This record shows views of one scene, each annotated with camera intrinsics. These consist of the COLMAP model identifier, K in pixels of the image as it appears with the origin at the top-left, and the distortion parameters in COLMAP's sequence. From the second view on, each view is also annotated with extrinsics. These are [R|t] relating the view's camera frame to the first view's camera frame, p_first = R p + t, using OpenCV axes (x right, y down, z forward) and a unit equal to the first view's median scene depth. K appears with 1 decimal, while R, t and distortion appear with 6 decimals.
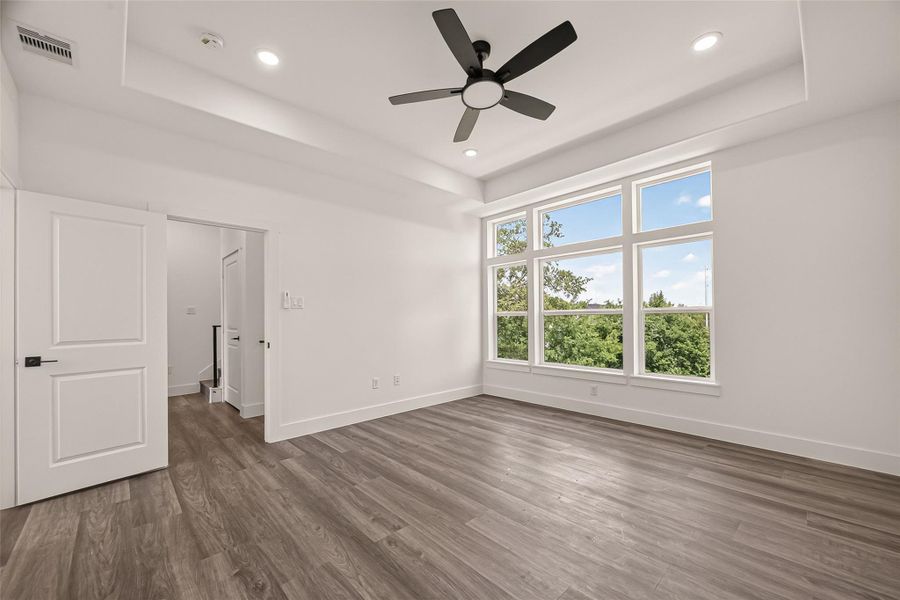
lens RADIAL K [[357.5, 0, 448.5], [0, 357.5, 313.4], [0, 0, 1]] dist [0.013616, -0.001128]
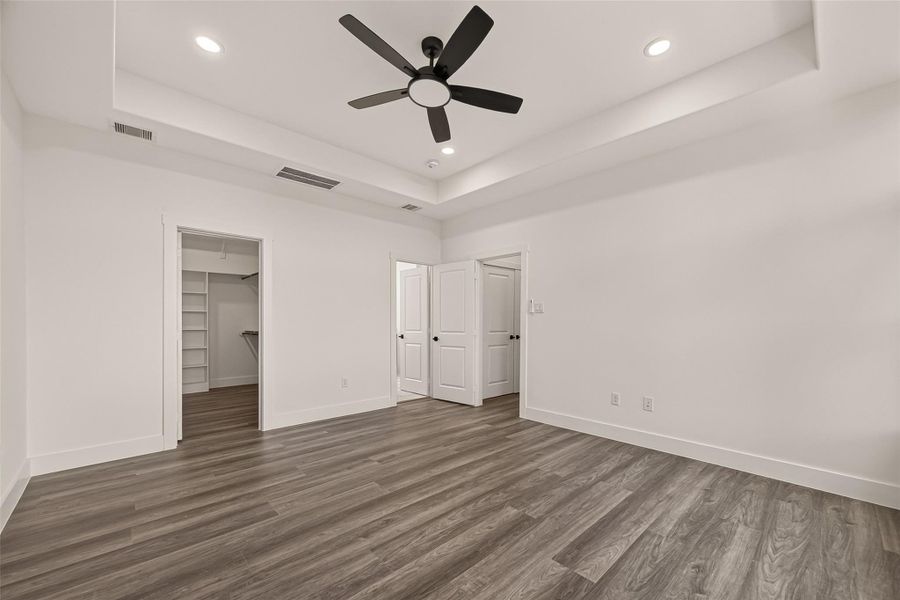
lens RADIAL K [[357.5, 0, 455.0], [0, 357.5, 321.8], [0, 0, 1]] dist [0.013616, -0.001128]
pose [[0.005190, 0.011696, -0.999918, 0.912168], [0.012784, 0.999849, 0.011762, -0.002987], [0.999905, -0.012844, 0.005040, 0.878974]]
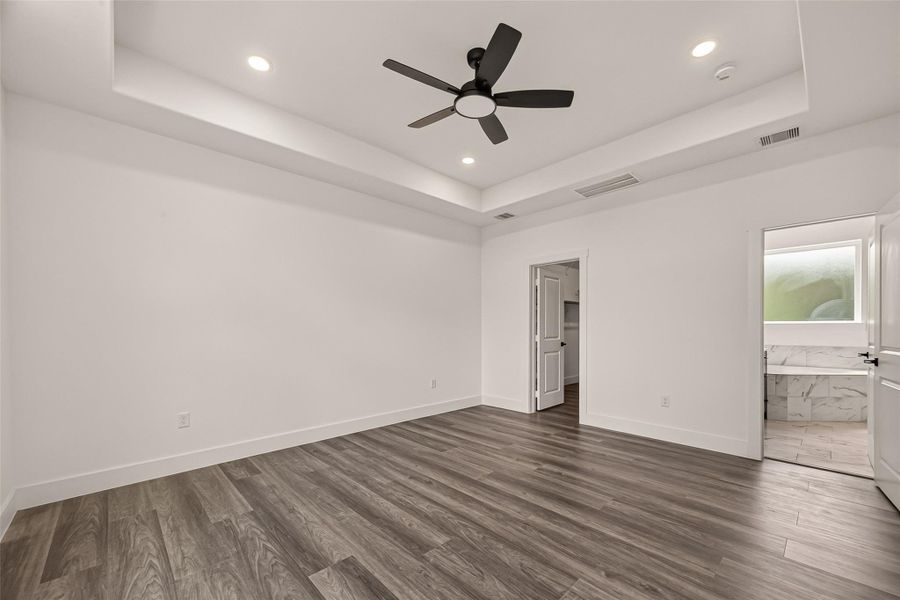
lens RADIAL K [[357.5, 0, 449.4], [0, 357.5, 306.0], [0, 0, 1]] dist [0.013616, -0.001128]
pose [[-0.999757, 0.018186, -0.012483, 0.154364], [0.019094, 0.996851, -0.076964, 0.022979], [0.011044, -0.077183, -0.996956, 1.688399]]
